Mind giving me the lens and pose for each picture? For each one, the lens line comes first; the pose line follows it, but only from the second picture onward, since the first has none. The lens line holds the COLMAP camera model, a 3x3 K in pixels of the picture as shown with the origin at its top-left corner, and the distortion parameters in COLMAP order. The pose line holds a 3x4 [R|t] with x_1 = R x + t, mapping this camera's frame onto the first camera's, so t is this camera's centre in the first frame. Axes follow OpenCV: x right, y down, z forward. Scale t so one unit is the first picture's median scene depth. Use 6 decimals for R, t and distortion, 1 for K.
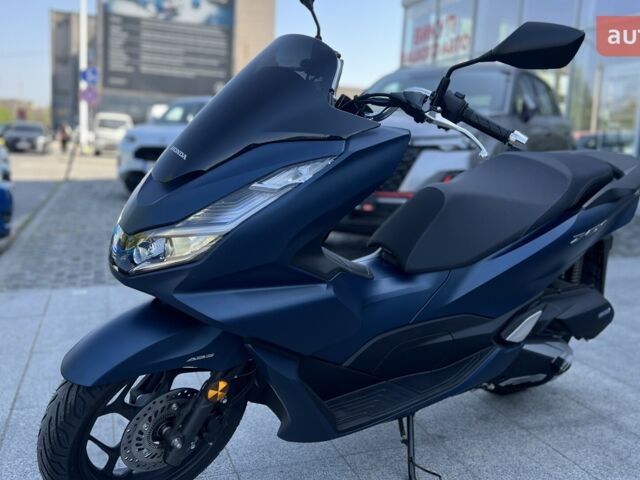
lens RADIAL K [[648.8, 0, 318.2], [0, 648.8, 236.1], [0, 0, 1]] dist [0.023019, 0.000000]
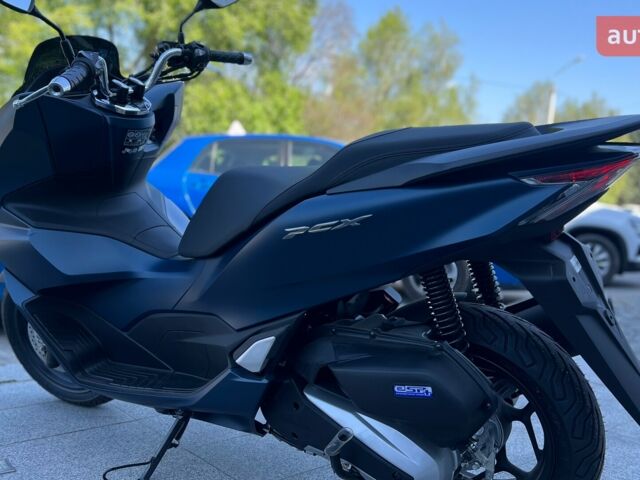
lens RADIAL K [[648.8, 0, 321.6], [0, 648.8, 242.2], [0, 0, 1]] dist [0.023019, 0.000000]
pose [[0.379466, 0.043881, -0.924164, 1.220913], [-0.177154, 0.983839, -0.026025, 0.028272], [0.908087, 0.173595, 0.381107, 0.926097]]
